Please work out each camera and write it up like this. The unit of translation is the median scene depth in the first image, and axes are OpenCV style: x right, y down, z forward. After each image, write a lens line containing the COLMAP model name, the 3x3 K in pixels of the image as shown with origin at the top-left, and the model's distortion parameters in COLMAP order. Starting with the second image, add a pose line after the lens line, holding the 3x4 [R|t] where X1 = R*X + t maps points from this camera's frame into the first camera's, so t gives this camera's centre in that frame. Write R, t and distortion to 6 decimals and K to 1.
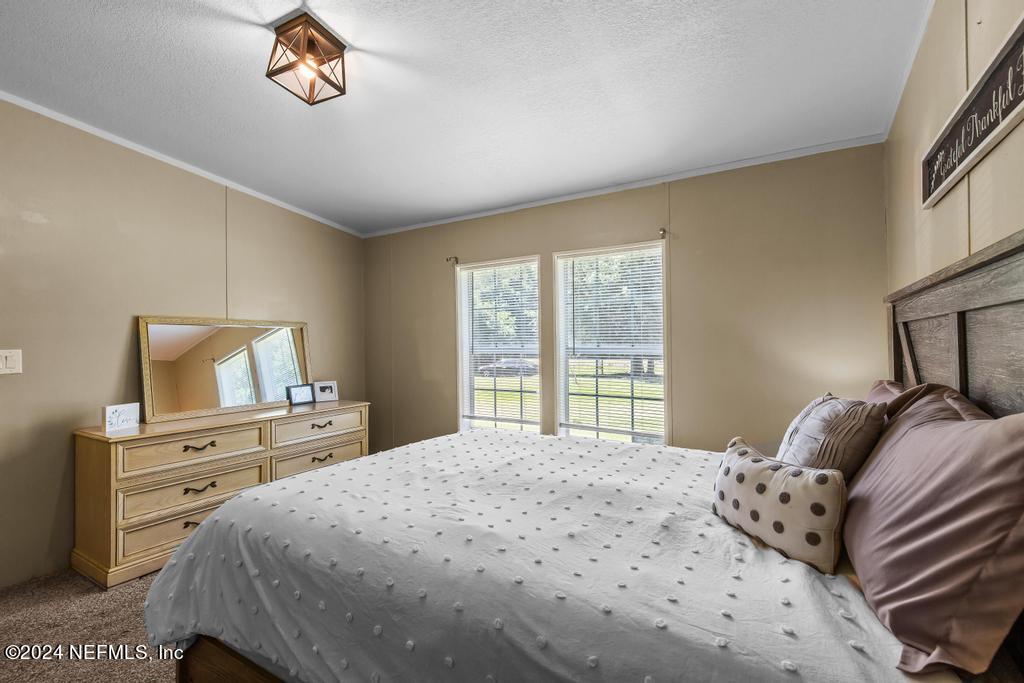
lens RADIAL K [[464.6, 0, 510.0], [0, 464.6, 334.4], [0, 0, 1]] dist [0.004762, 0.000402]
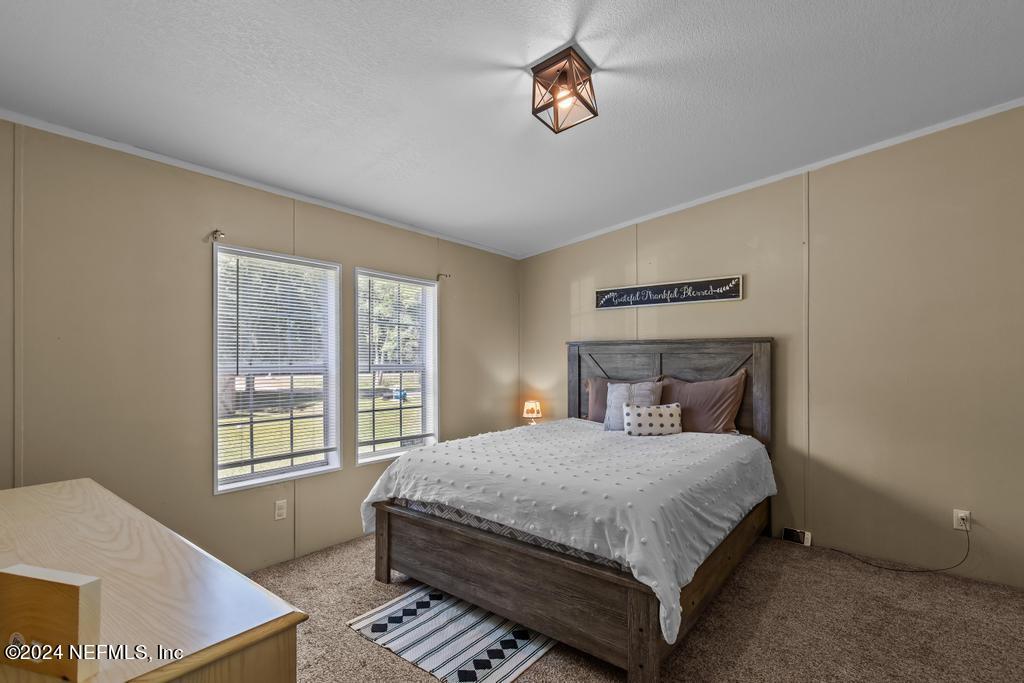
lens RADIAL K [[475.0, 0, 510.8], [0, 475.0, 360.0], [0, 0, 1]] dist [0.001099, 0.000024]
pose [[0.126214, 0.012115, 0.991929, -0.936333], [-0.025457, 0.999636, -0.008969, 0.019708], [-0.991676, -0.024120, 0.126476, 0.610319]]
